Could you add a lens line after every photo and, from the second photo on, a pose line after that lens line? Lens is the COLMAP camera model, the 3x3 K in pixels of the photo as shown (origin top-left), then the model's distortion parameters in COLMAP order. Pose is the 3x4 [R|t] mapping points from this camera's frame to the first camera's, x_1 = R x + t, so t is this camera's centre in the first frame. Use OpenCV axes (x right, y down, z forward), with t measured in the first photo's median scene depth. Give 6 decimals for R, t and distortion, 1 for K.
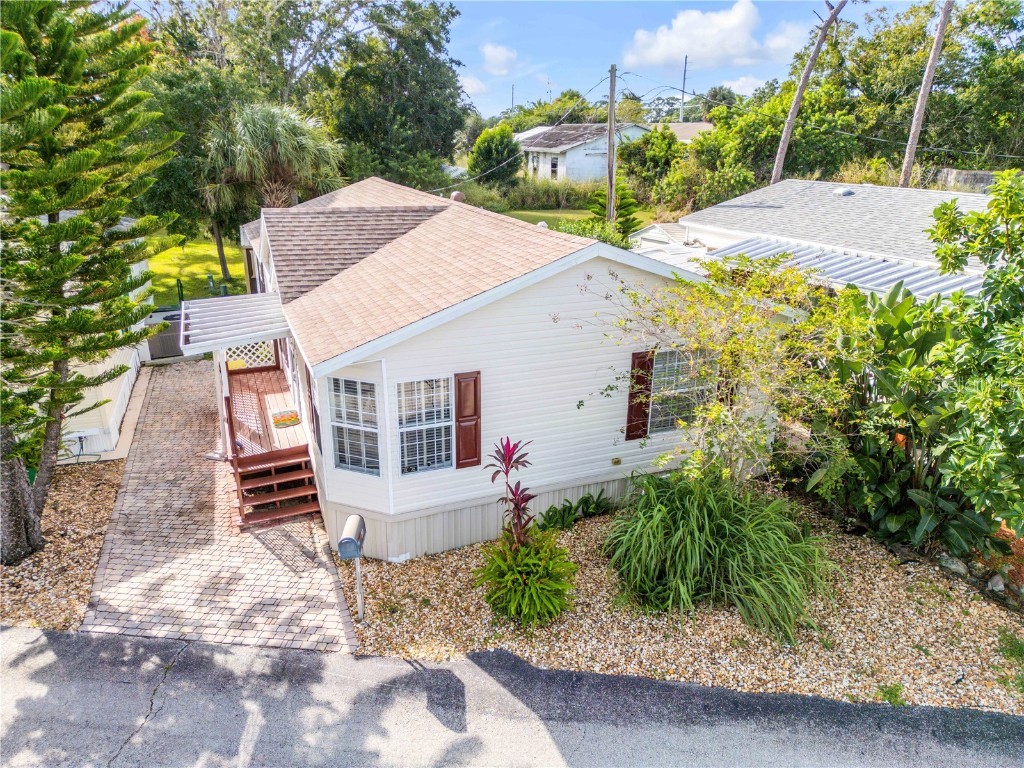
lens RADIAL K [[717.0, 0, 512.0], [0, 717.0, 384.0], [0, 0, 1]] dist [0.067868, -0.074709]
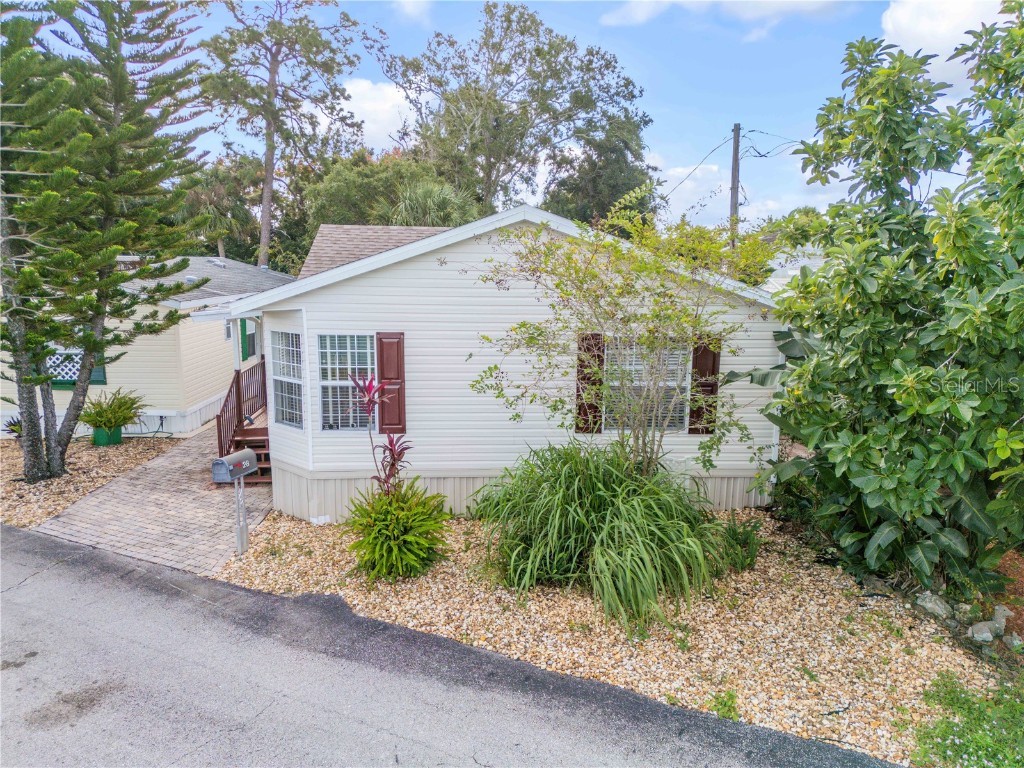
lens RADIAL K [[717.0, 0, 512.0], [0, 717.0, 384.0], [0, 0, 1]] dist [0.067868, -0.074709]
pose [[0.942497, 0.056483, -0.329406, 0.436460], [-0.112012, 0.981996, -0.152107, 0.189740], [0.314885, 0.180258, 0.931856, 0.128296]]
